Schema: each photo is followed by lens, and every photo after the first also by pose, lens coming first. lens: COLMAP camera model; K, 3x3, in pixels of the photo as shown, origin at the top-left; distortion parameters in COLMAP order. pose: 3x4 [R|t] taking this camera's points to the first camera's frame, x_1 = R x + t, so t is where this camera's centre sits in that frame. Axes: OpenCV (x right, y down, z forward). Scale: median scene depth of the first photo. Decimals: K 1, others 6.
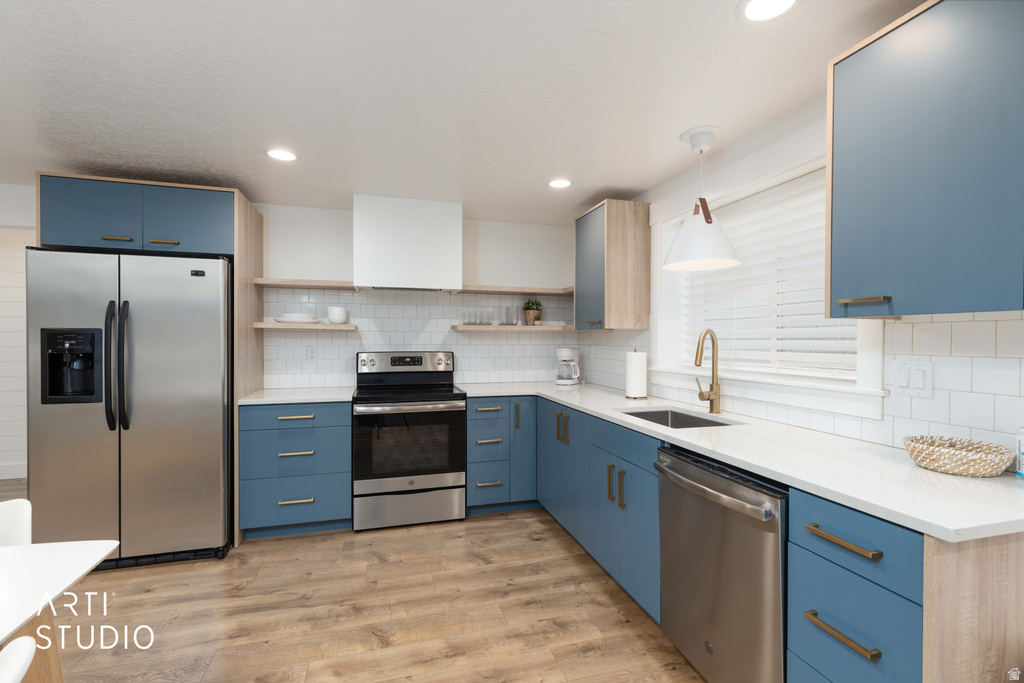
lens RADIAL K [[458.4, 0, 508.8], [0, 458.4, 343.3], [0, 0, 1]] dist [0.007352, -0.001512]
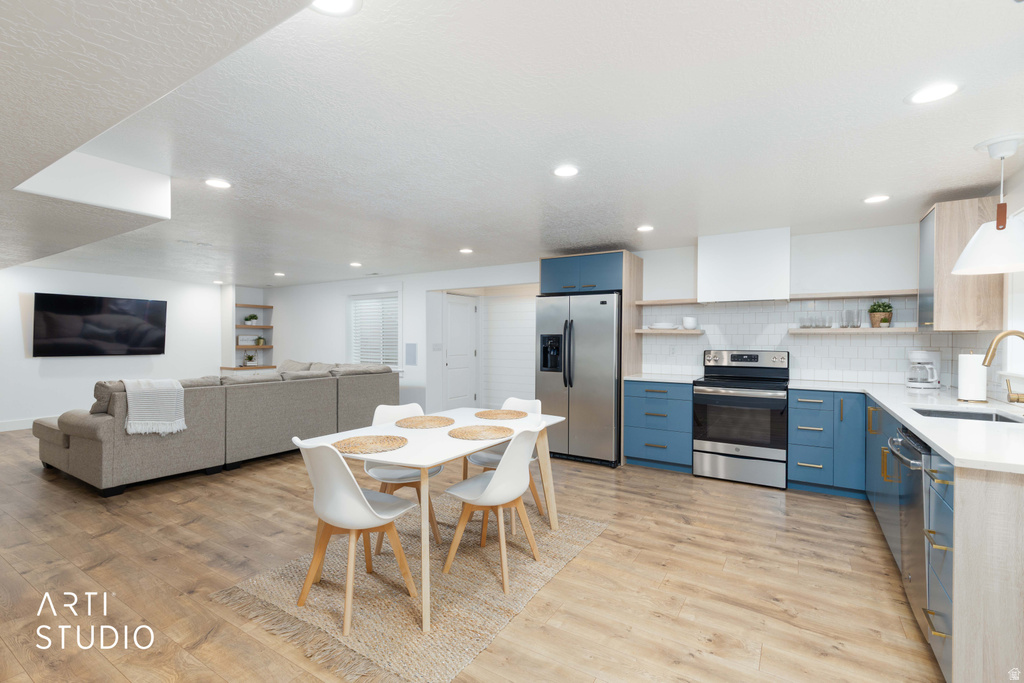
lens RADIAL K [[458.4, 0, 512.5], [0, 458.4, 340.8], [0, 0, 1]] dist [0.007352, -0.001512]
pose [[0.669604, 0.003977, -0.742708, 0.348251], [-0.011848, 0.999916, -0.005327, 0.007365], [0.742624, 0.012366, 0.669595, -0.381344]]
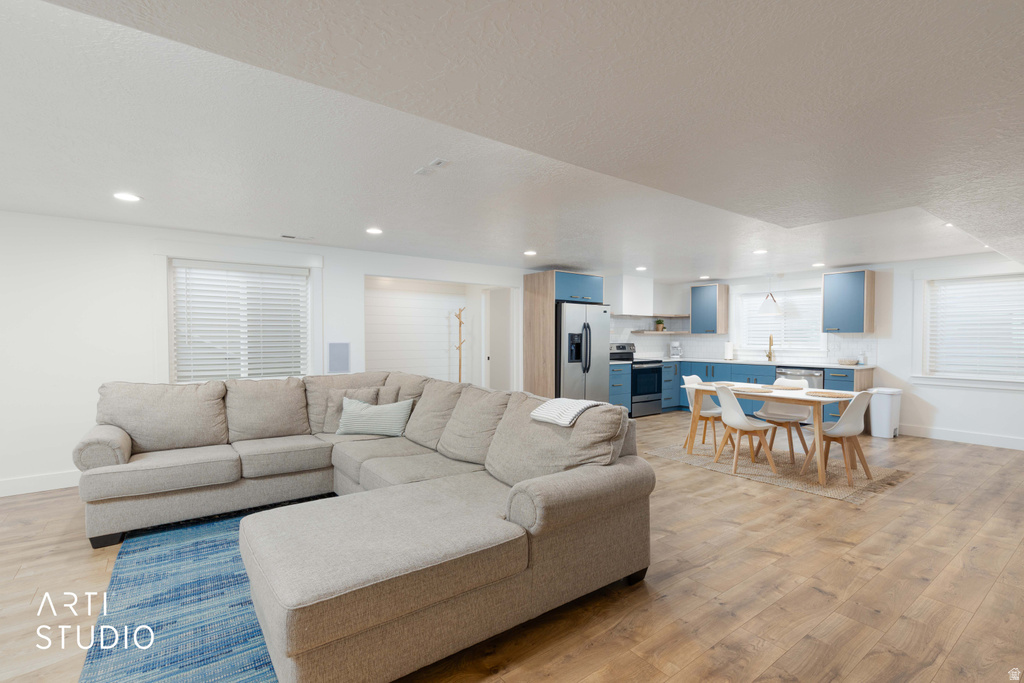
lens RADIAL K [[458.4, 0, 494.4], [0, 458.4, 346.0], [0, 0, 1]] dist [0.007352, -0.001512]
pose [[0.946732, -0.005266, 0.321979, -1.818128], [0.001976, 0.999942, 0.010541, 0.008587], [-0.322016, -0.009343, 0.946688, -1.052260]]
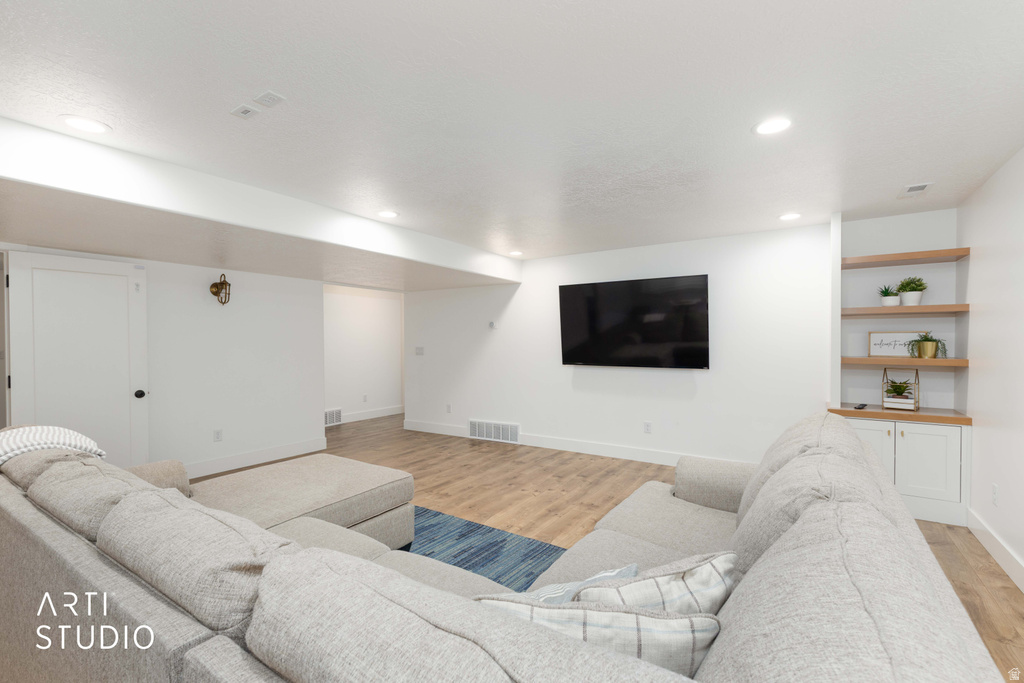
lens RADIAL K [[458.4, 0, 505.8], [0, 458.4, 337.7], [0, 0, 1]] dist [0.007352, -0.001512]
pose [[-0.759340, 0.017609, -0.650456, -1.475136], [0.007903, 0.999810, 0.017841, -0.038917], [0.650646, 0.008407, -0.759335, 0.605317]]
